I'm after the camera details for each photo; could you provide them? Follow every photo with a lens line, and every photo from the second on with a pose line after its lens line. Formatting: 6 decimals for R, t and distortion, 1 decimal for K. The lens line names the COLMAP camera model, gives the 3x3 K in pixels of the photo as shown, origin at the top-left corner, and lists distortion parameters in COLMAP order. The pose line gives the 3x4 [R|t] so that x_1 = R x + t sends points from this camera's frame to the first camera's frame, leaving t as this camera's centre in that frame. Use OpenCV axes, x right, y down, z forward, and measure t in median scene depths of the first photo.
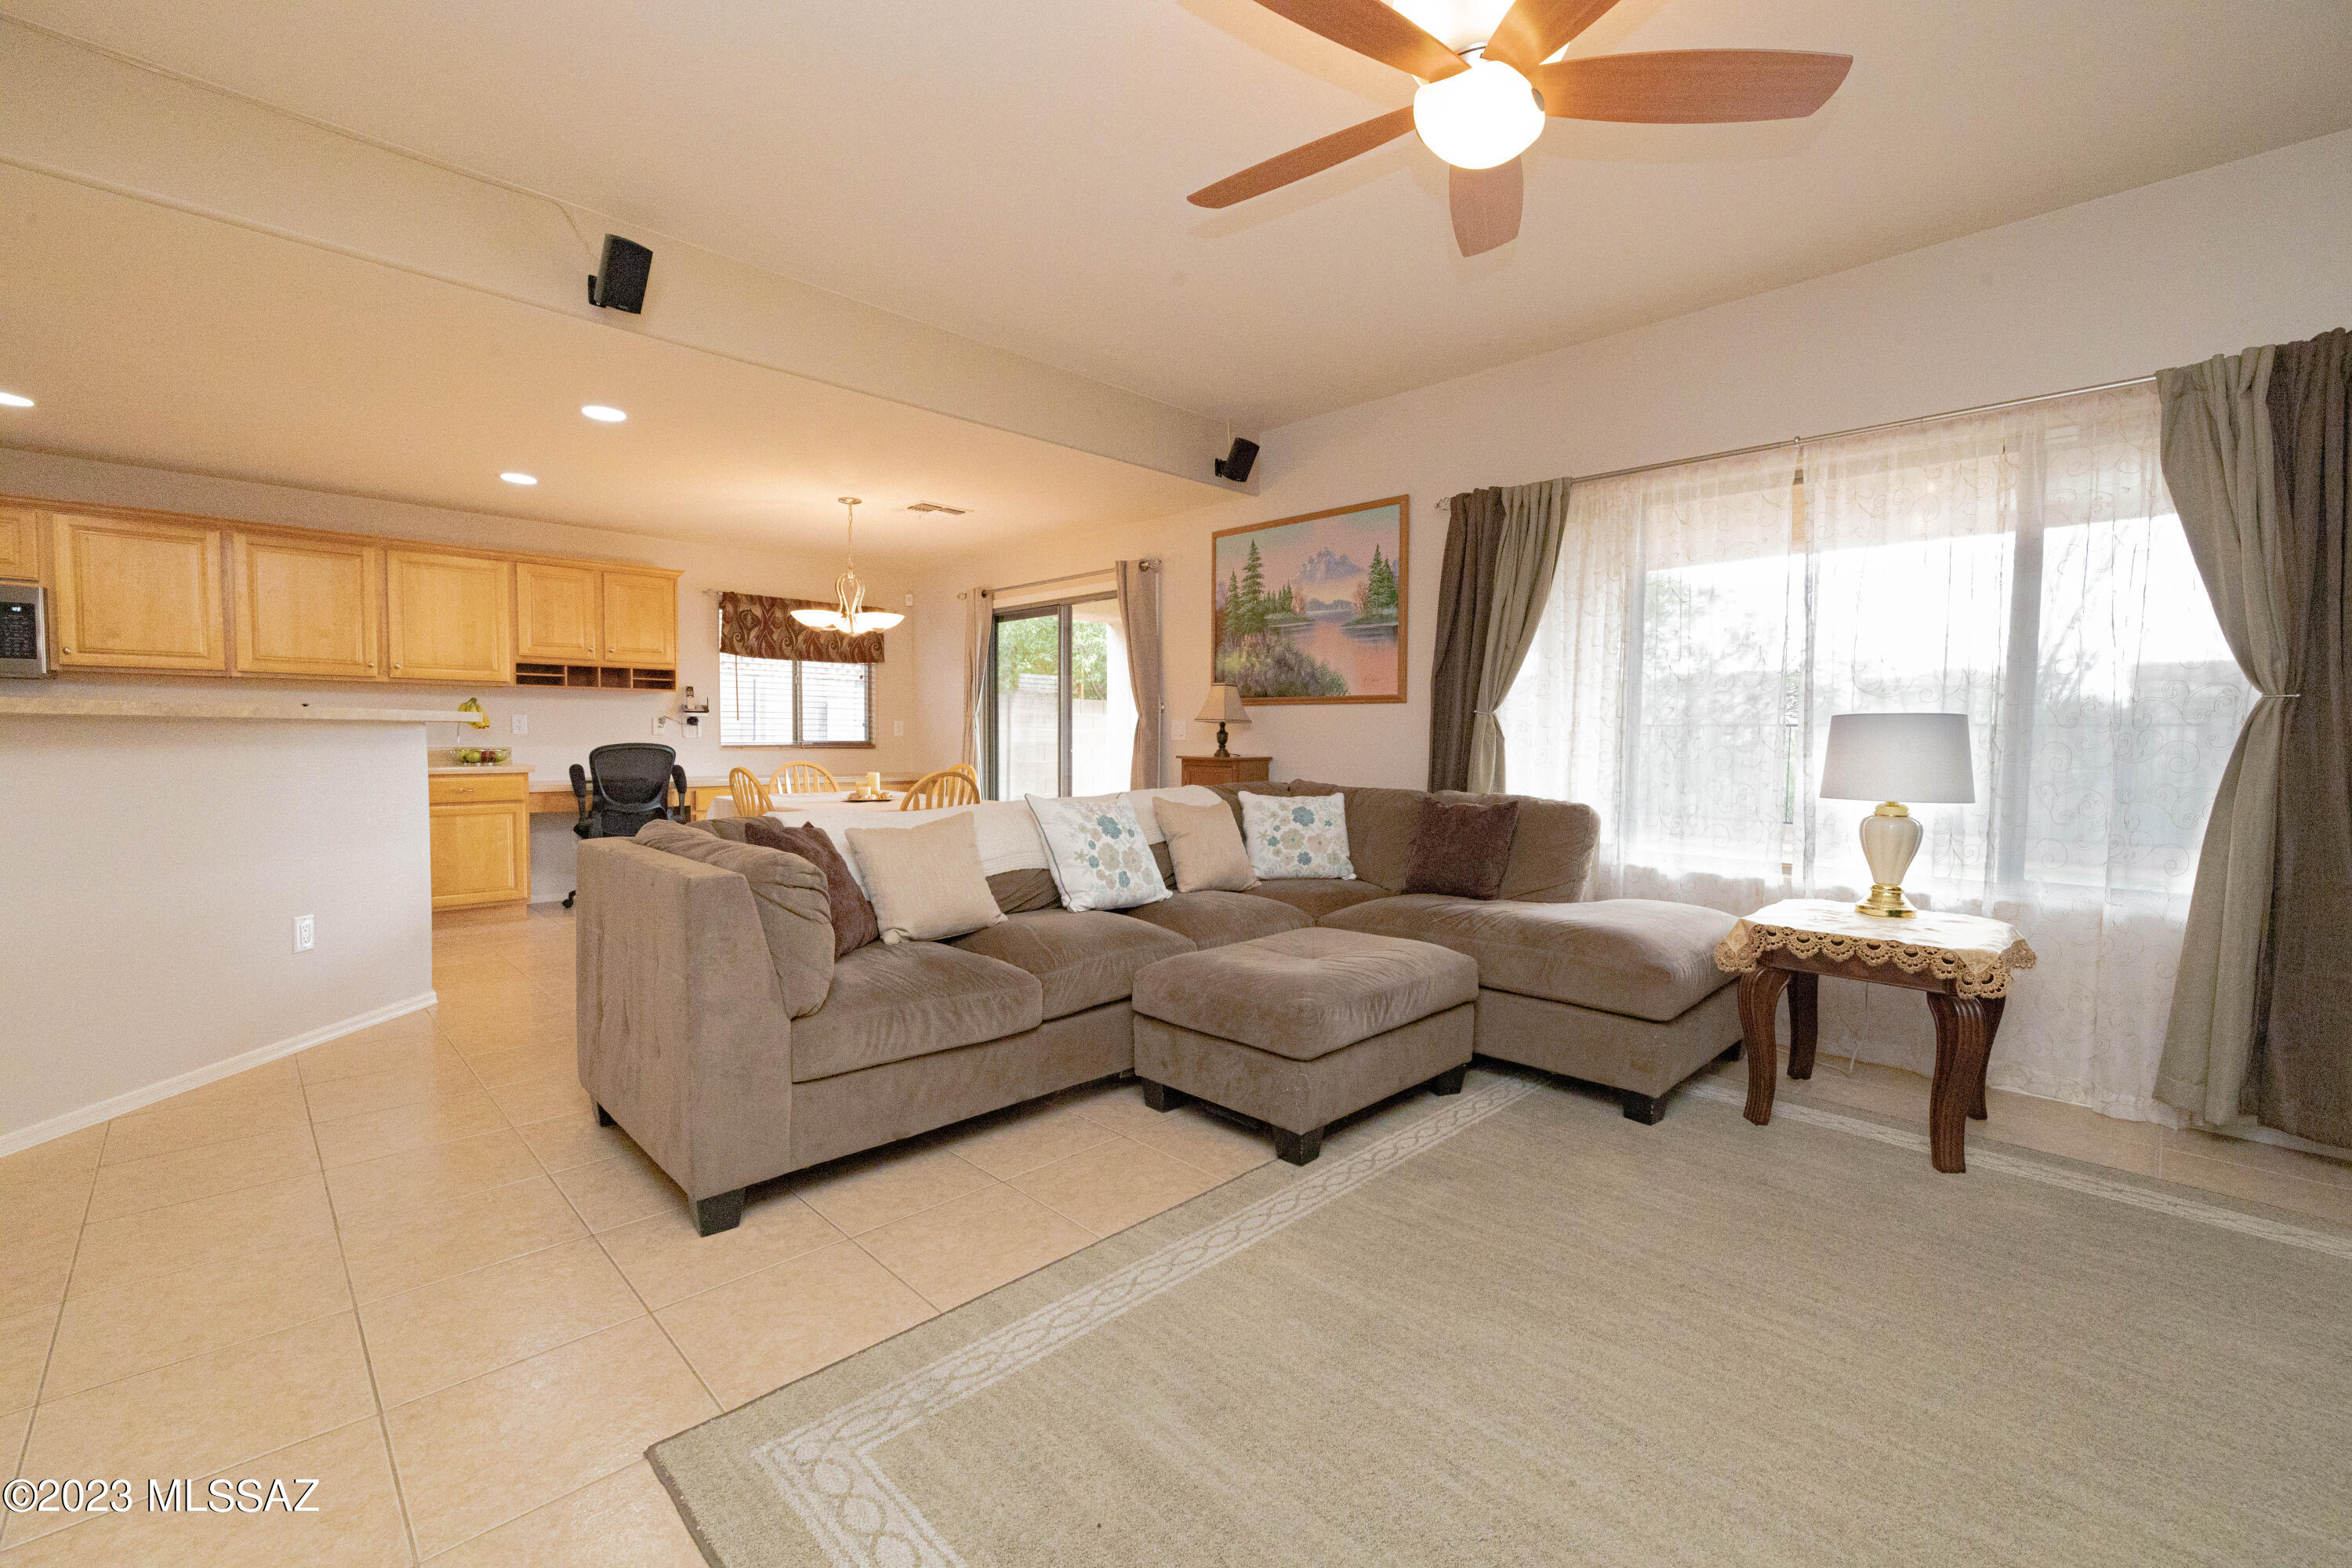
lens RADIAL K [[991.1, 0, 1145.4], [0, 991.1, 780.8], [0, 0, 1]] dist [0.001003, -0.000026]
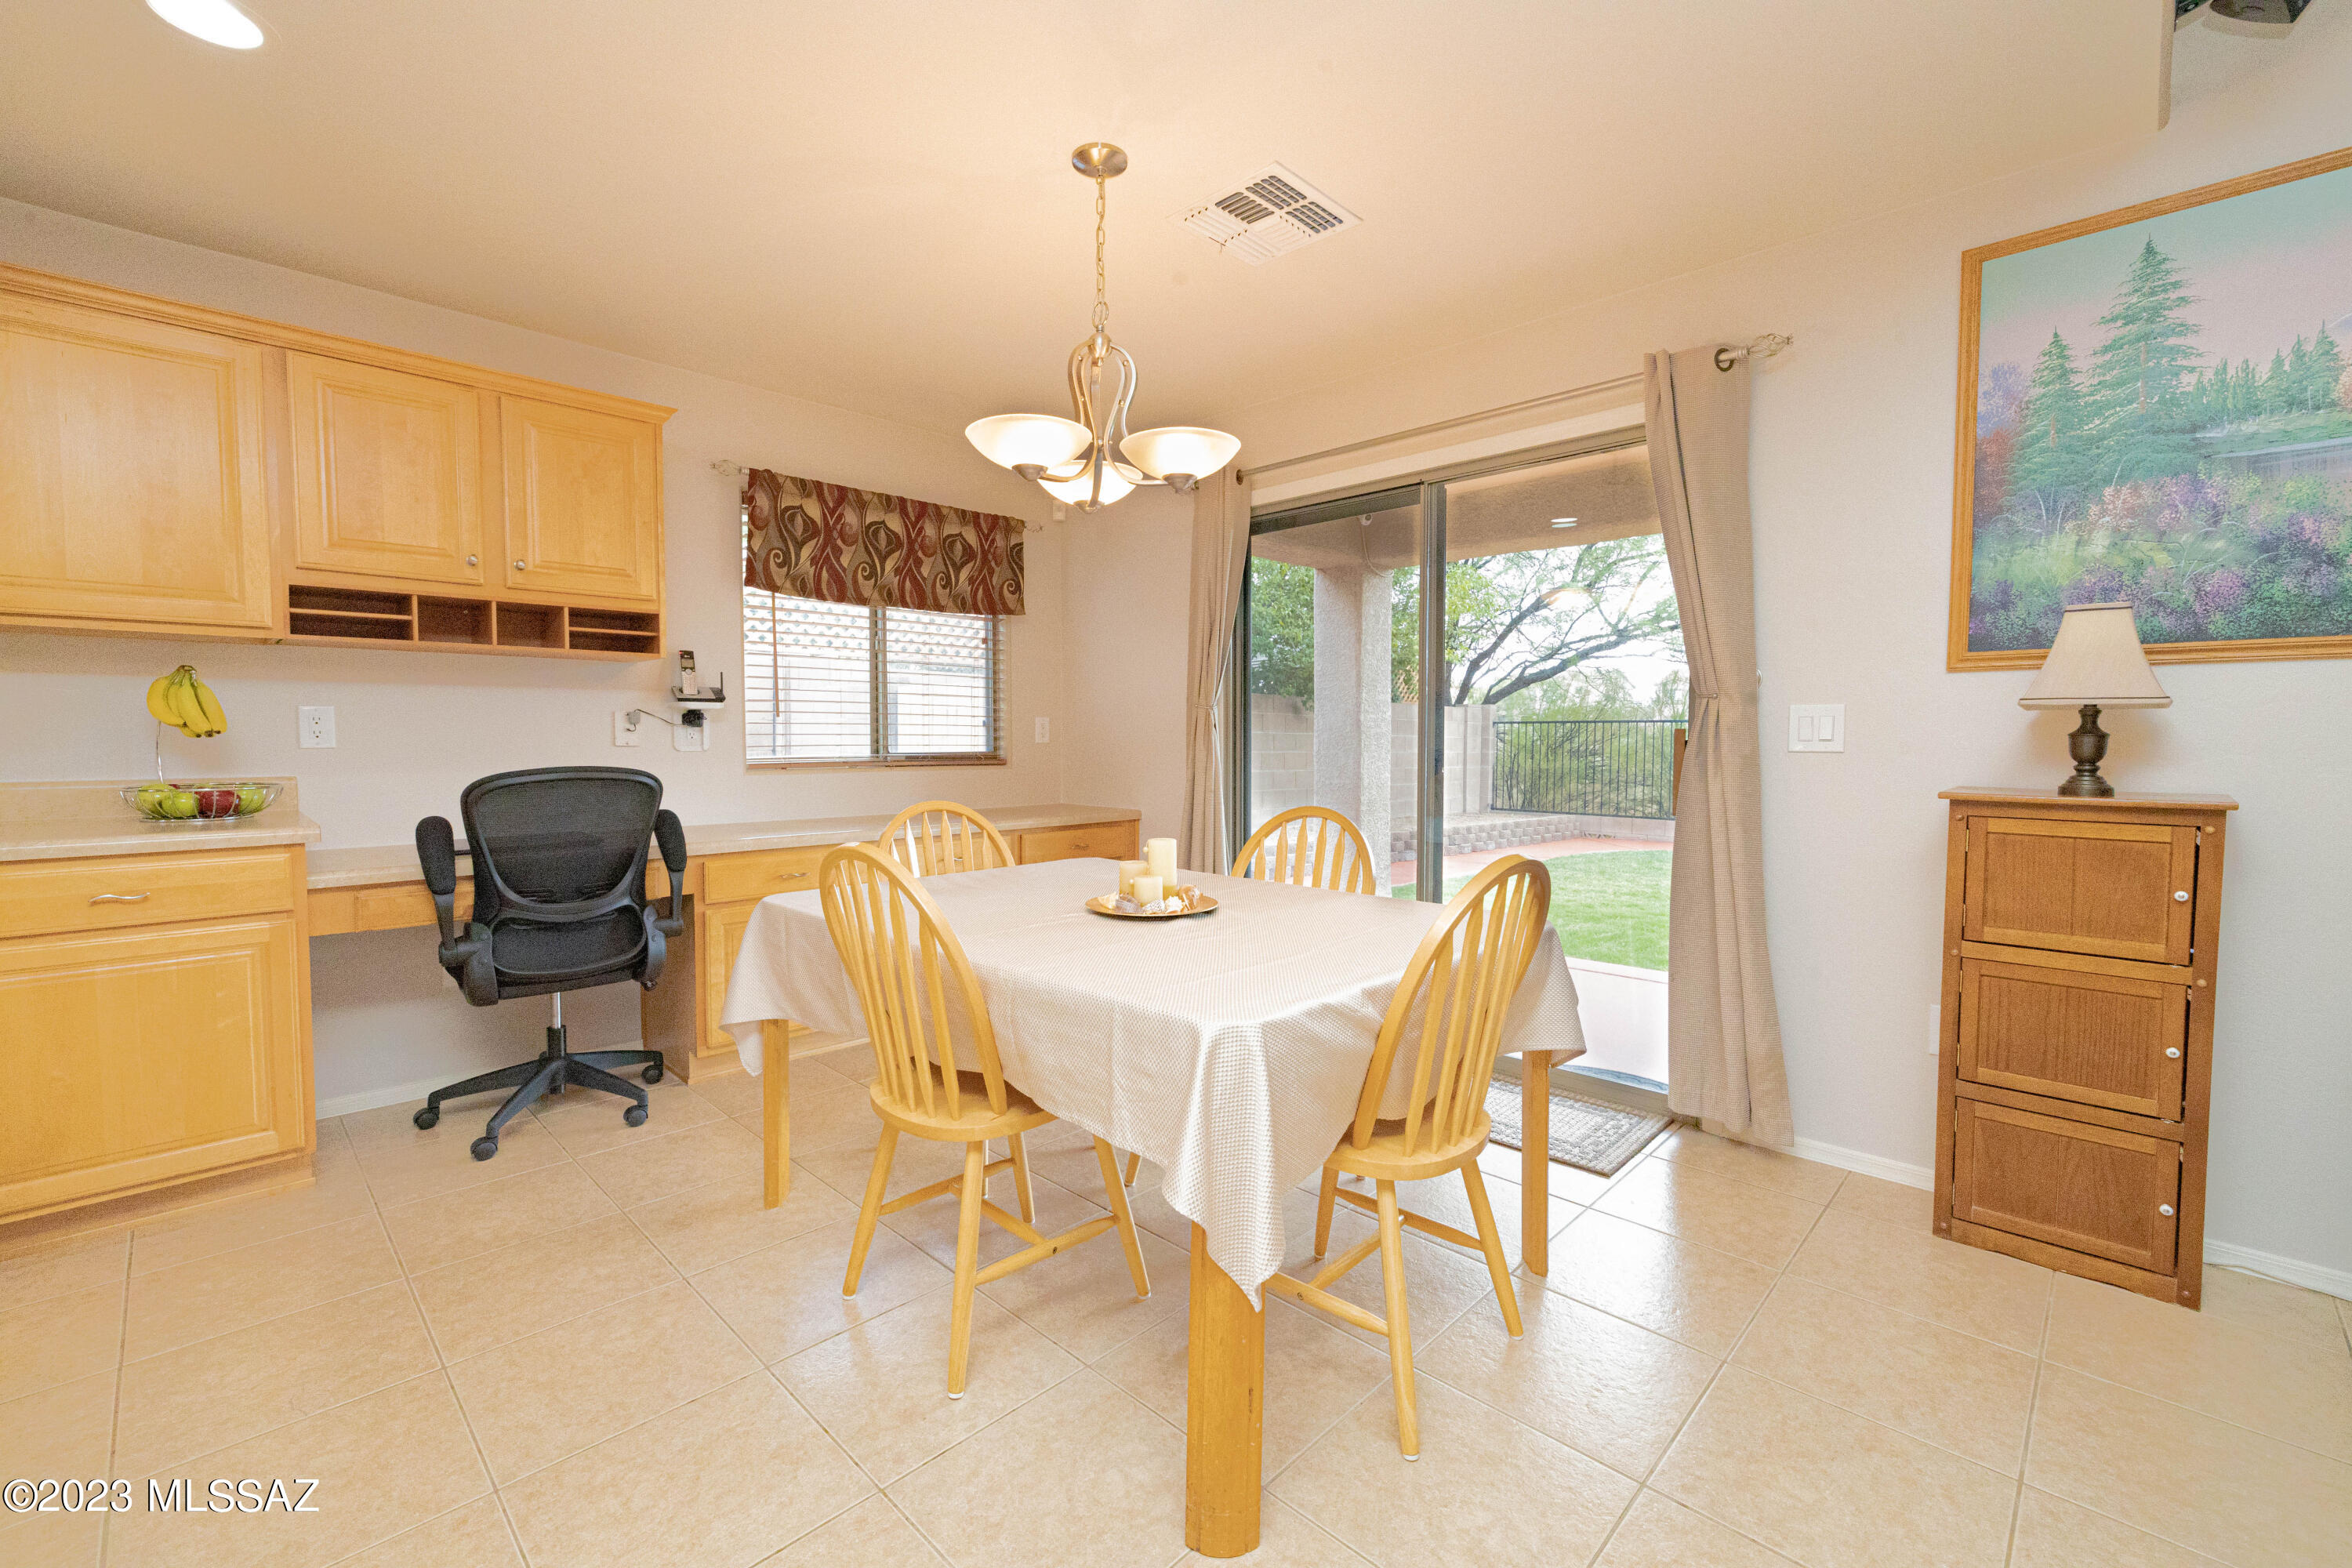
lens RADIAL K [[993.9, 0, 1156.3], [0, 993.9, 779.8], [0, 0, 1]] dist [-0.000875, -0.000338]
pose [[0.999632, -0.009610, 0.025357, -0.267476], [0.009626, 0.999954, -0.000496, -0.029932], [-0.025351, 0.000740, 0.999678, 0.556838]]
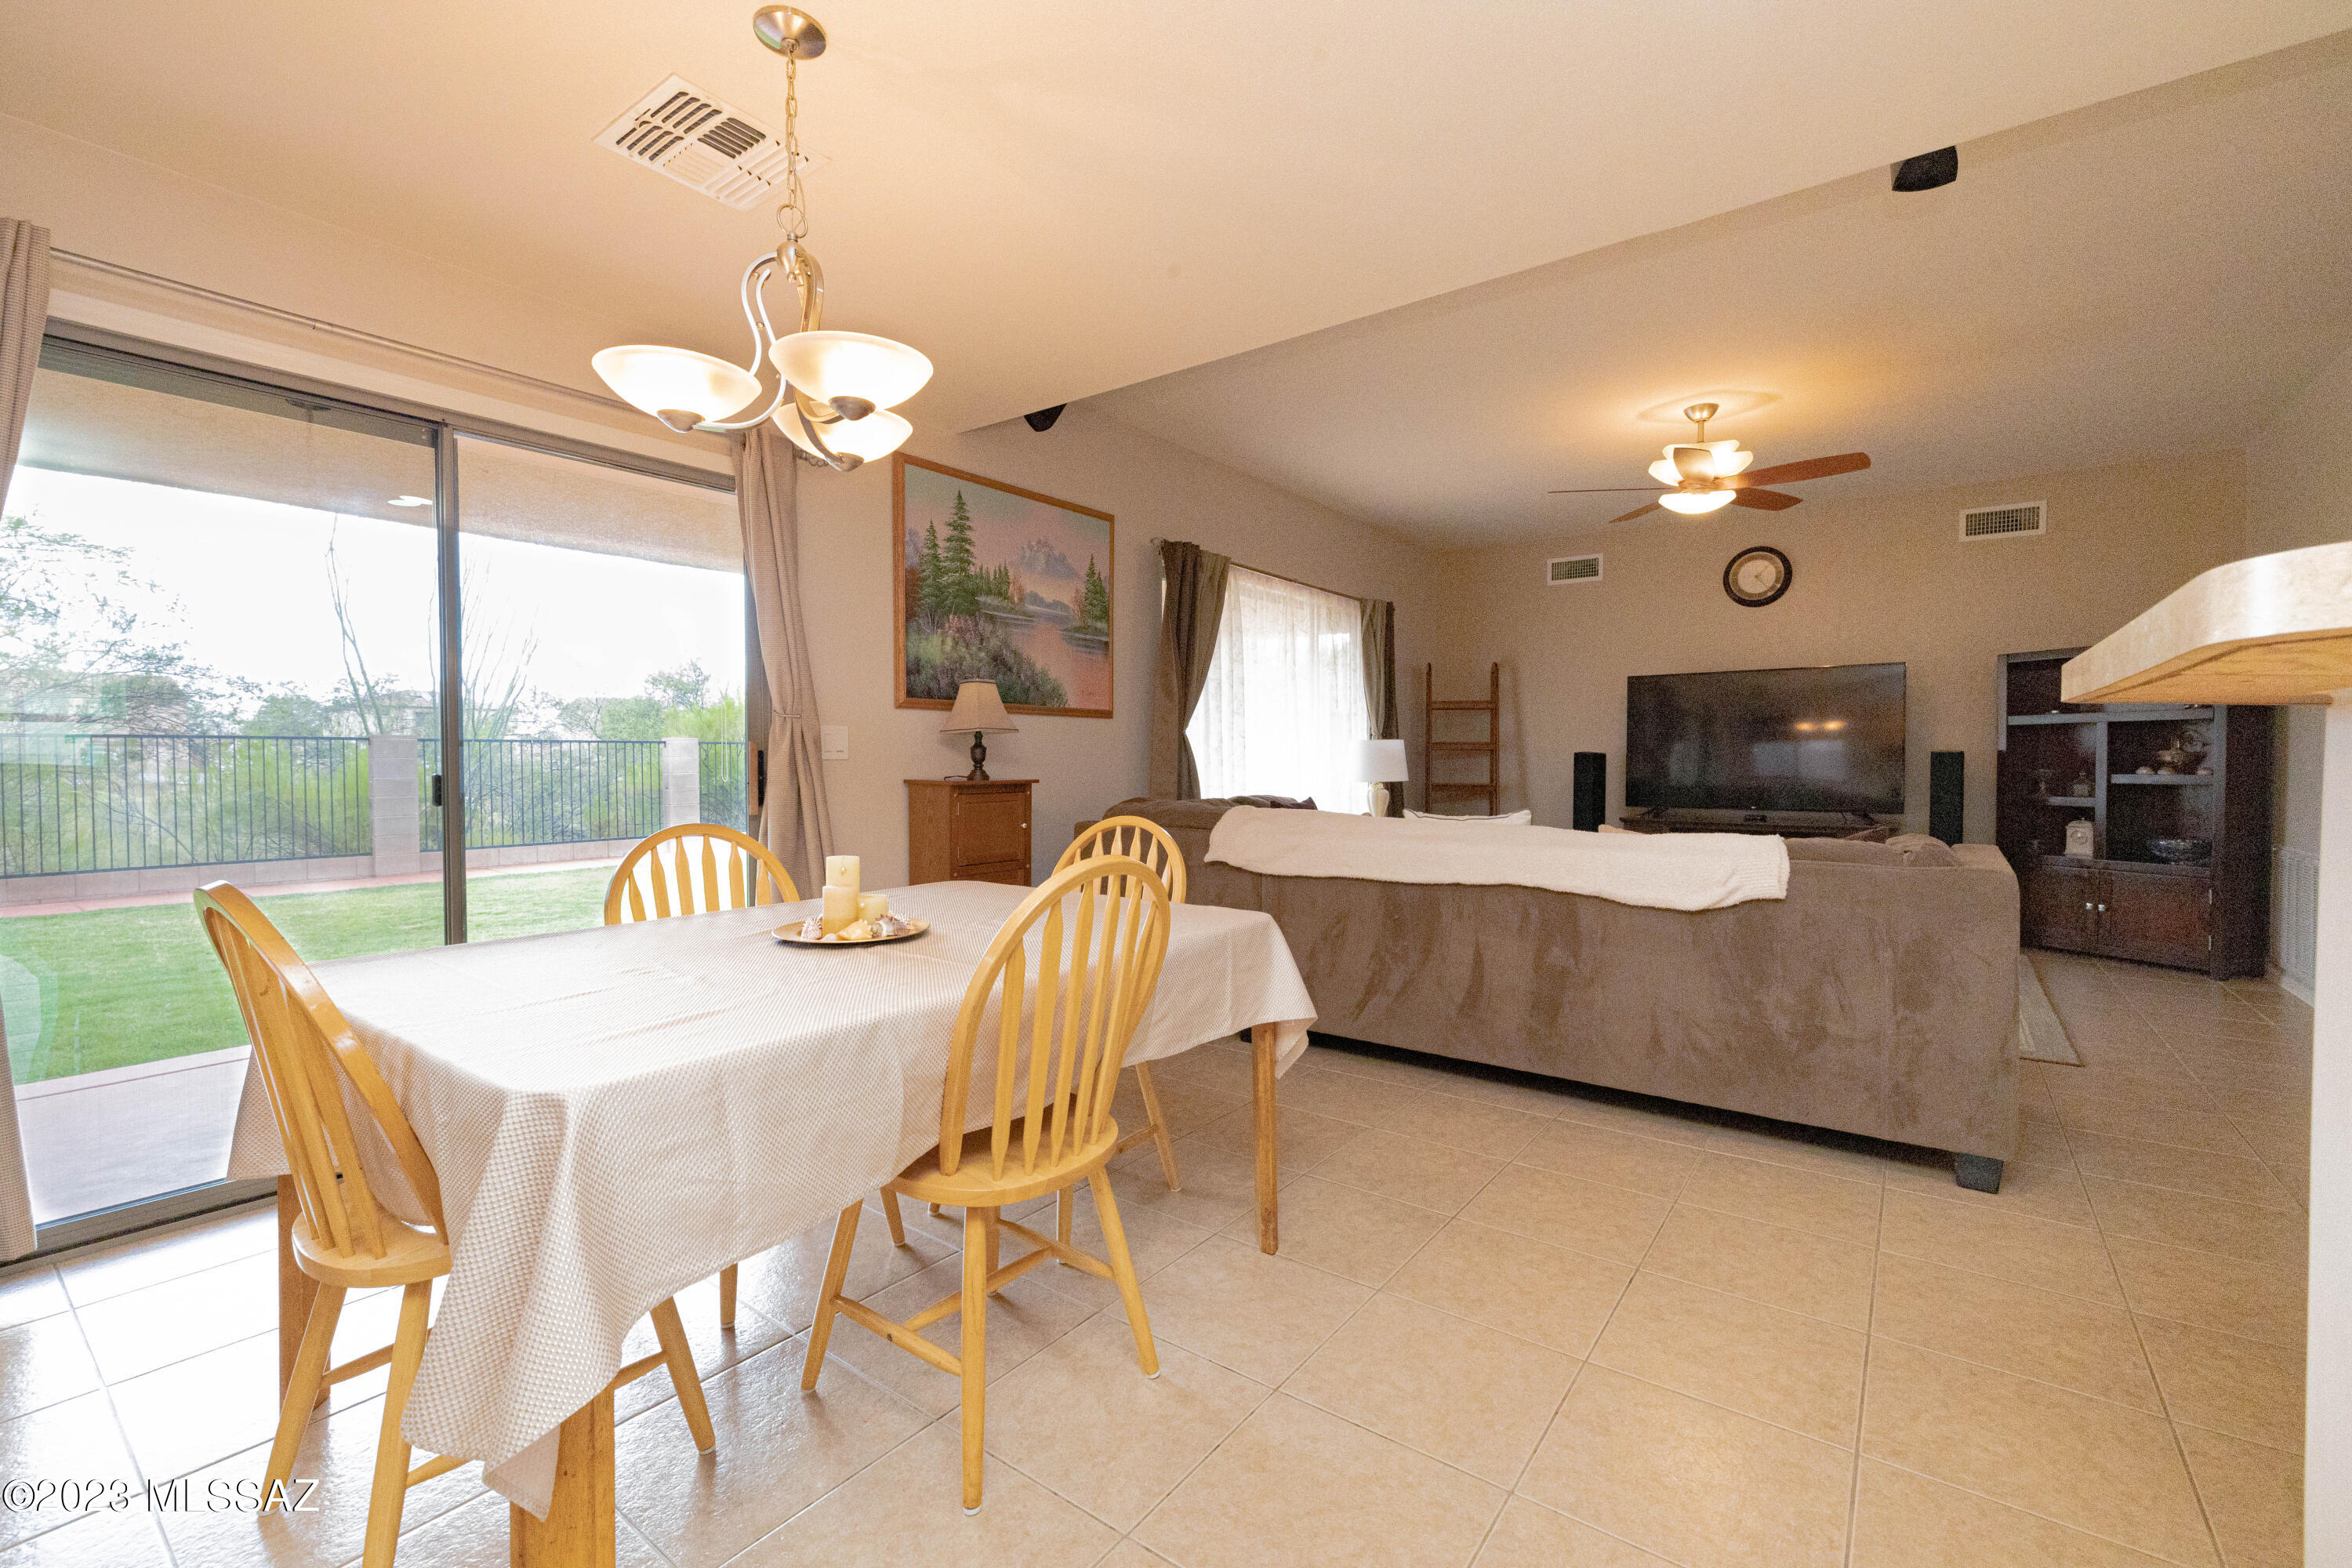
lens RADIAL K [[991.1, 0, 1145.4], [0, 991.1, 780.8], [0, 0, 1]] dist [0.001003, -0.000026]
pose [[-0.153701, -0.032078, 0.987597, -0.597480], [0.045570, 0.998179, 0.039513, -0.042008], [-0.987066, 0.051078, -0.151959, 0.889779]]
